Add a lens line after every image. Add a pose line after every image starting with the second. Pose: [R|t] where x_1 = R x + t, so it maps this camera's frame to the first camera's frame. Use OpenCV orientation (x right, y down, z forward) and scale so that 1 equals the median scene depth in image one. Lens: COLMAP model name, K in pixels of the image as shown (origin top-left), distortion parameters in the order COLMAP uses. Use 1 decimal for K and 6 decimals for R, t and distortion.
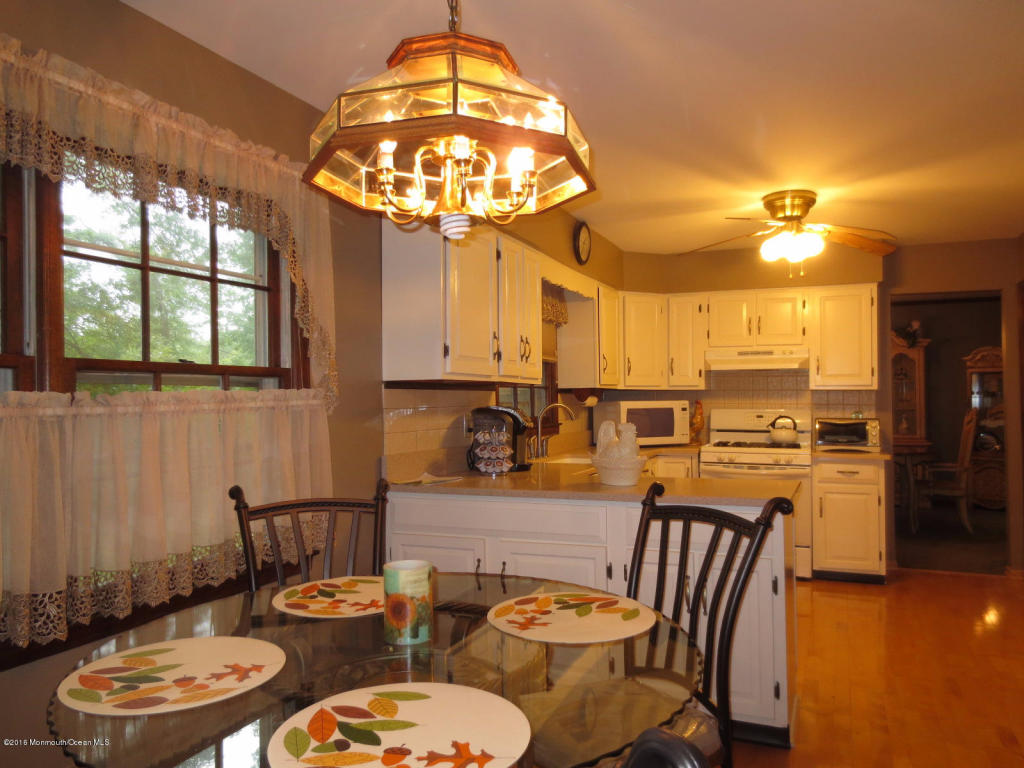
lens RADIAL K [[723.1, 0, 518.5], [0, 723.1, 383.4], [0, 0, 1]] dist [-0.012480, 0.000253]
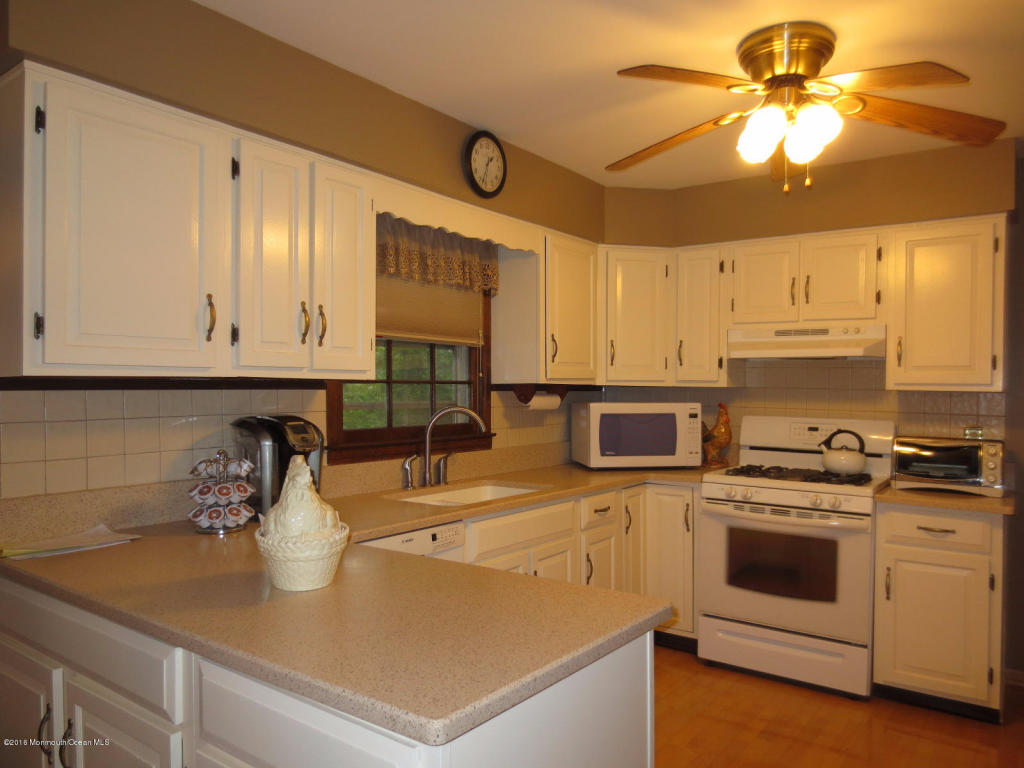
lens RADIAL K [[723.1, 0, 508.2], [0, 723.1, 390.3], [0, 0, 1]] dist [-0.012480, 0.000253]
pose [[0.974399, 0.012267, -0.224491, 0.224151], [-0.005836, 0.999554, 0.029288, -0.007483], [0.224750, -0.027228, 0.974036, 0.315227]]
